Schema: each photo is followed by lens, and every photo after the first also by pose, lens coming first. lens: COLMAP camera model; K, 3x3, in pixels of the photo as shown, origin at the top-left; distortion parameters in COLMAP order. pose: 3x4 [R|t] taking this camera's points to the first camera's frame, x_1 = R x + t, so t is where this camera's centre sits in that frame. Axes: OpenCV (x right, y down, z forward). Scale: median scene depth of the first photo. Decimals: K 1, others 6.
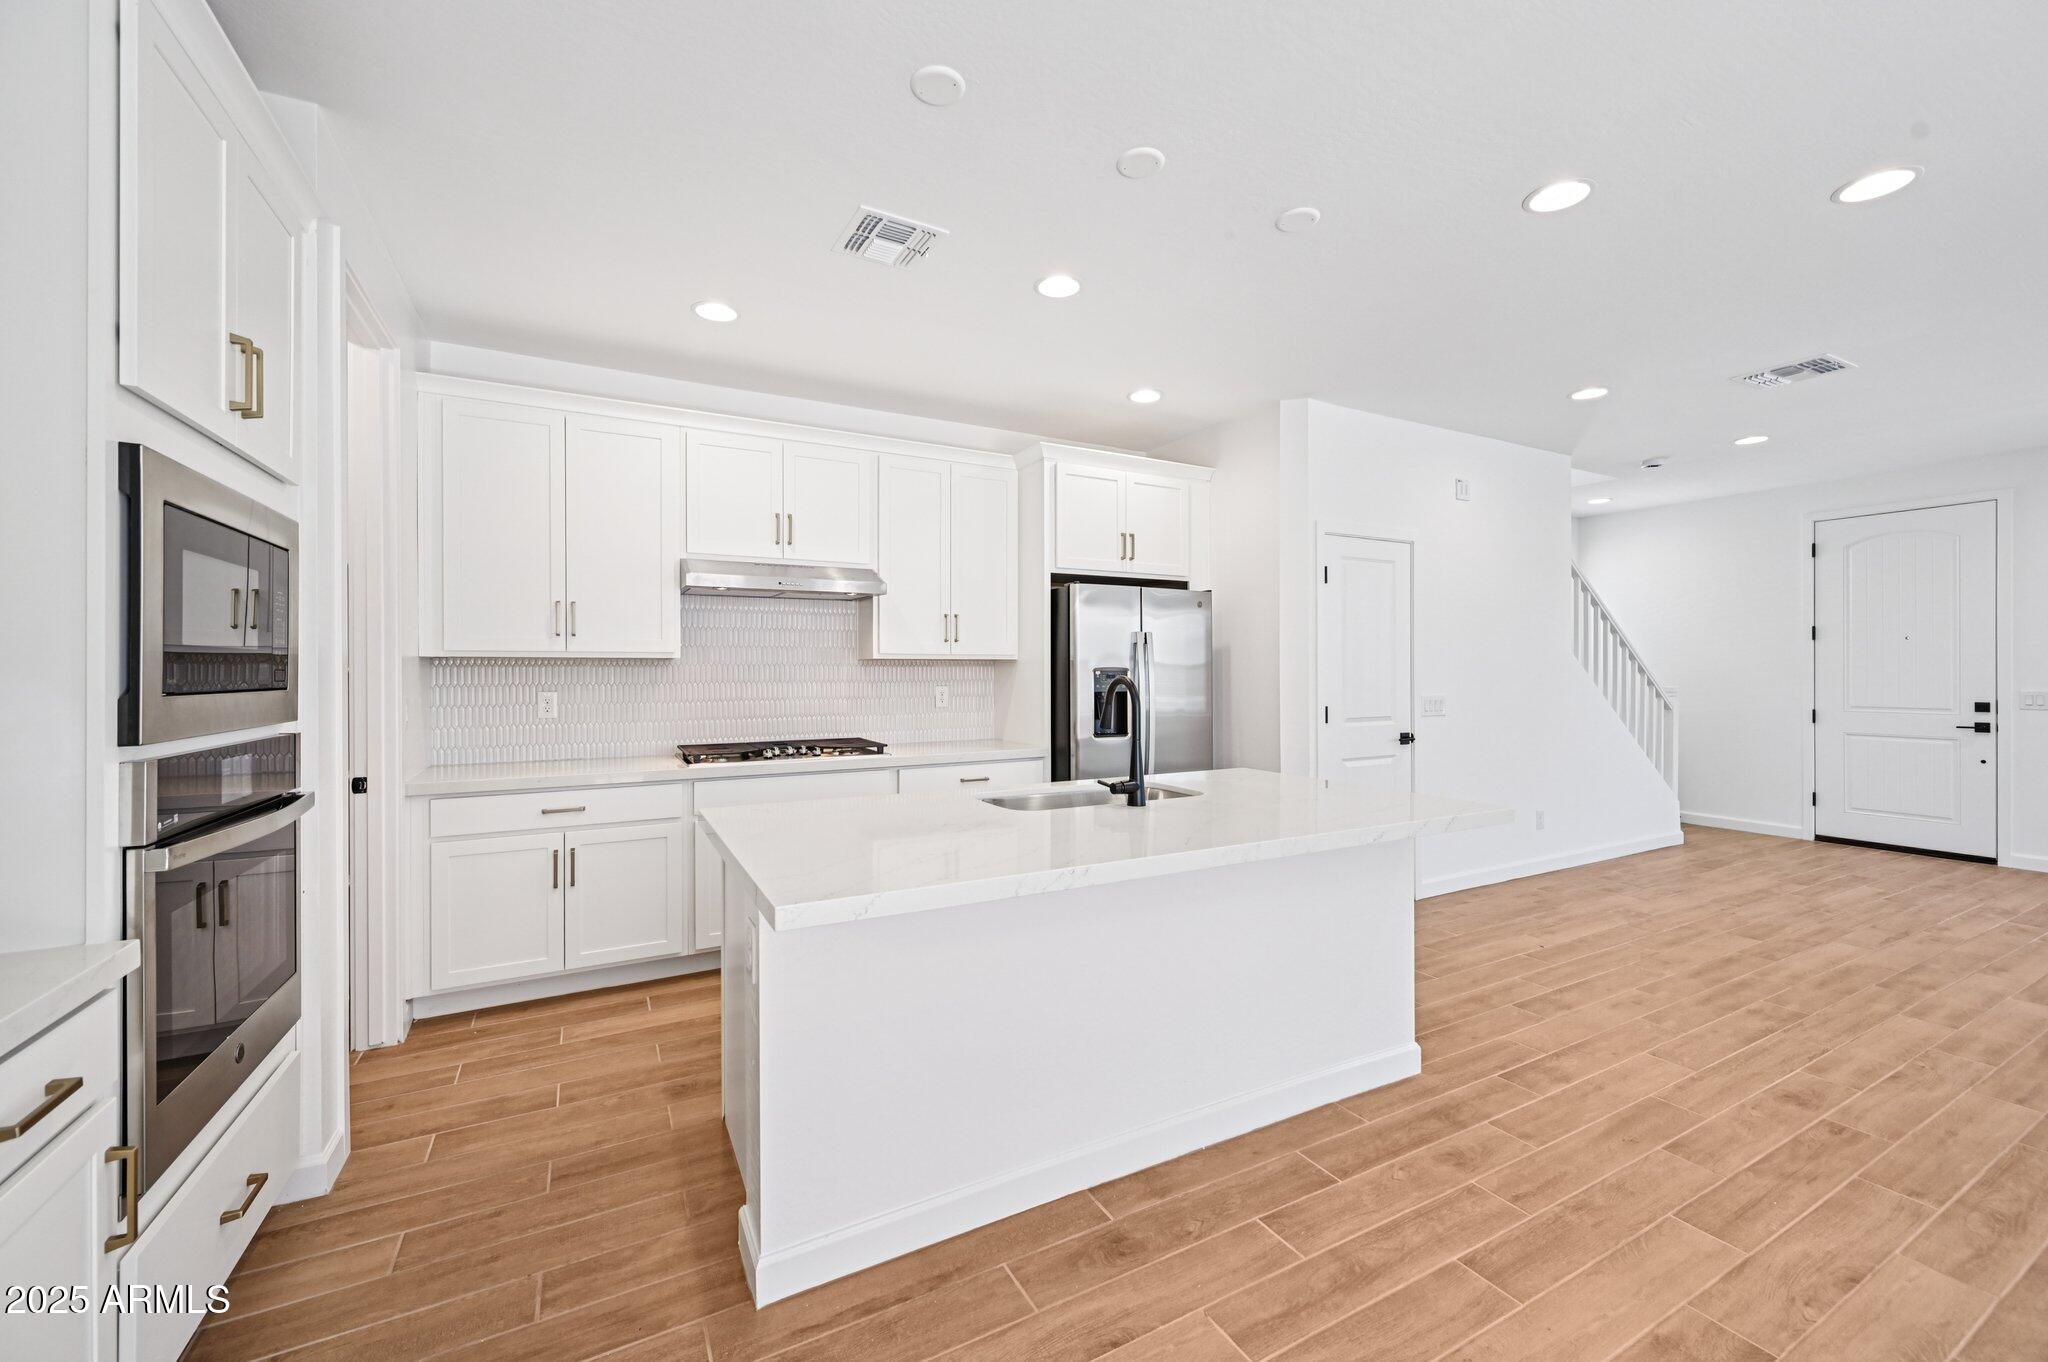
lens RADIAL K [[817.4, 0, 1015.6], [0, 817.4, 670.6], [0, 0, 1]] dist [0.000016, 0.000237]
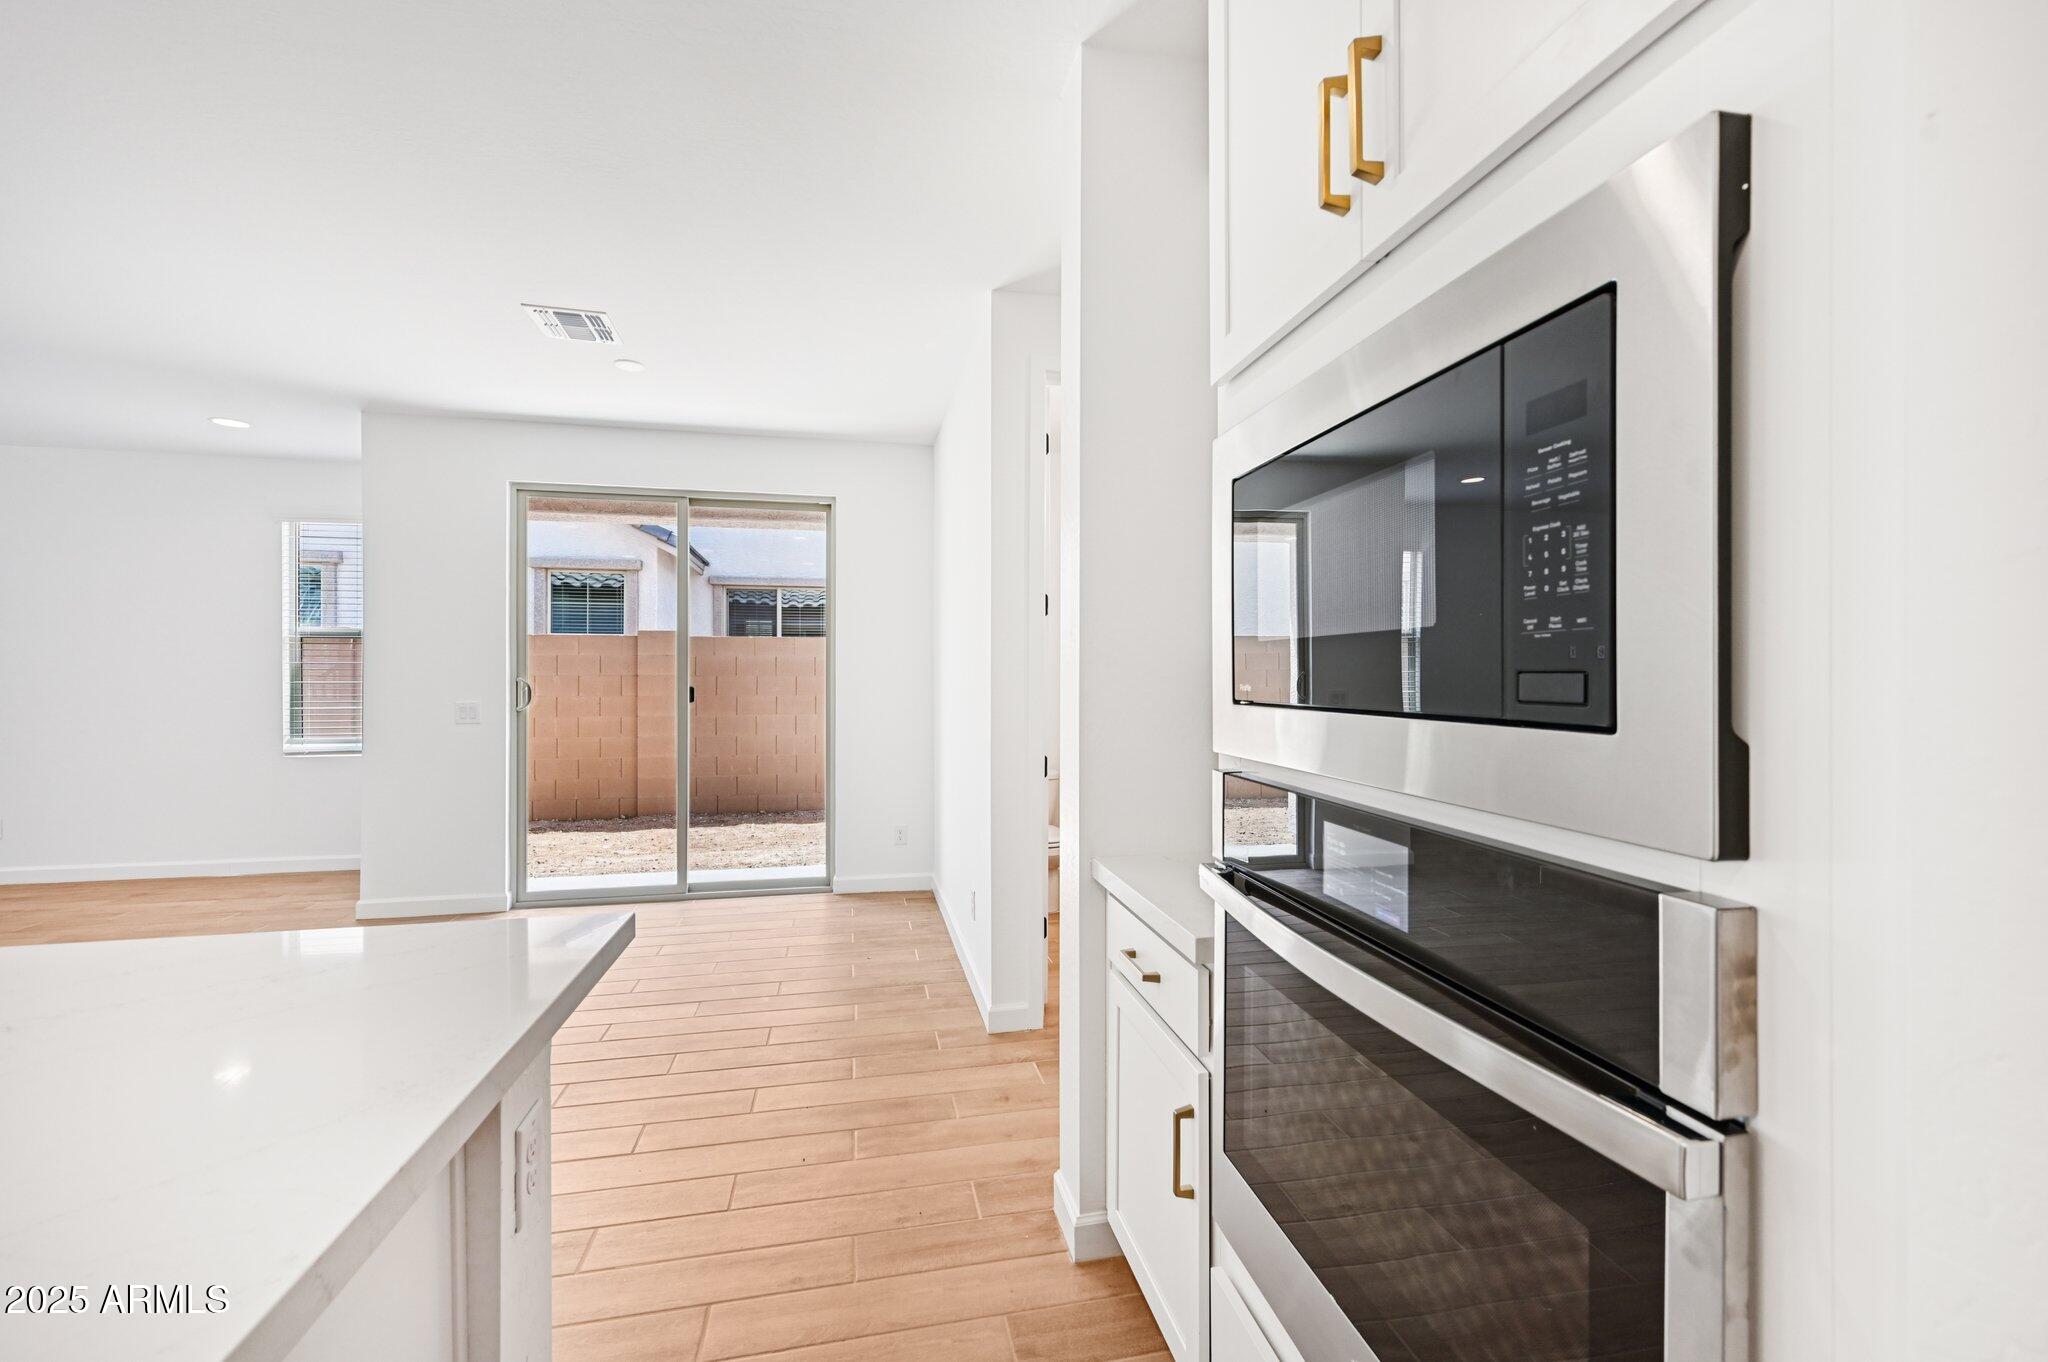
lens RADIAL K [[817.4, 0, 1030.4], [0, 817.4, 674.7], [0, 0, 1]] dist [0.000016, 0.000237]
pose [[-0.959606, 0.000156, 0.281348, -0.432855], [0.000435, 0.999999, 0.000927, -0.000189], [-0.281348, 0.001012, -0.959605, 0.759404]]
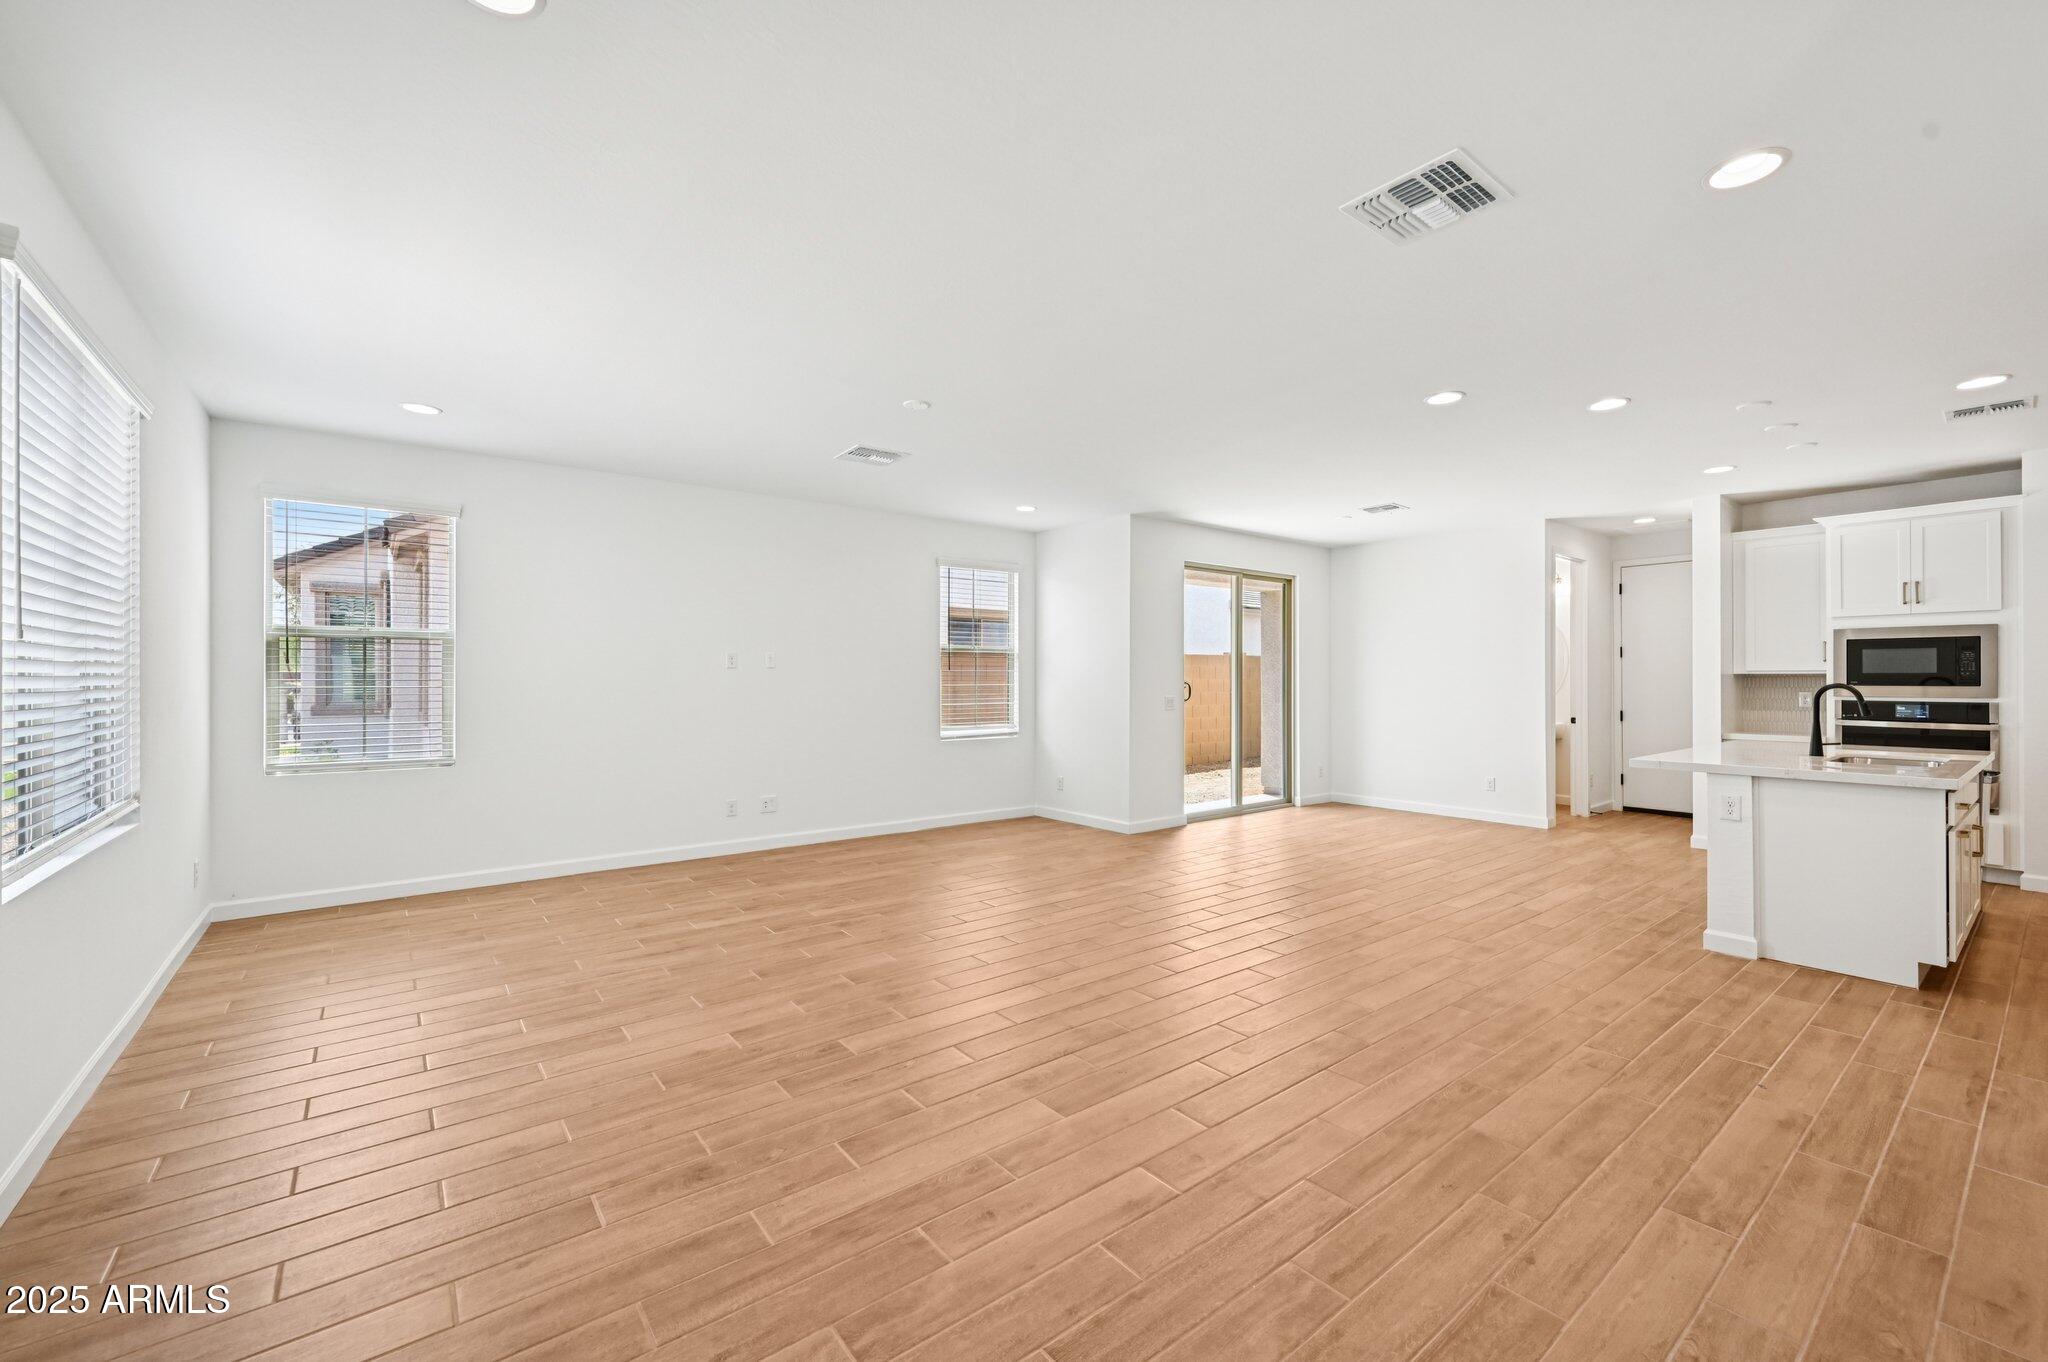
lens RADIAL K [[817.4, 0, 1025.2], [0, 817.4, 676.2], [0, 0, 1]] dist [0.000016, 0.000237]
pose [[-0.985602, -0.000524, -0.169080, 1.559992], [-0.000093, 0.999997, -0.002557, -0.002265], [0.169081, -0.002504, -0.985599, 1.793208]]
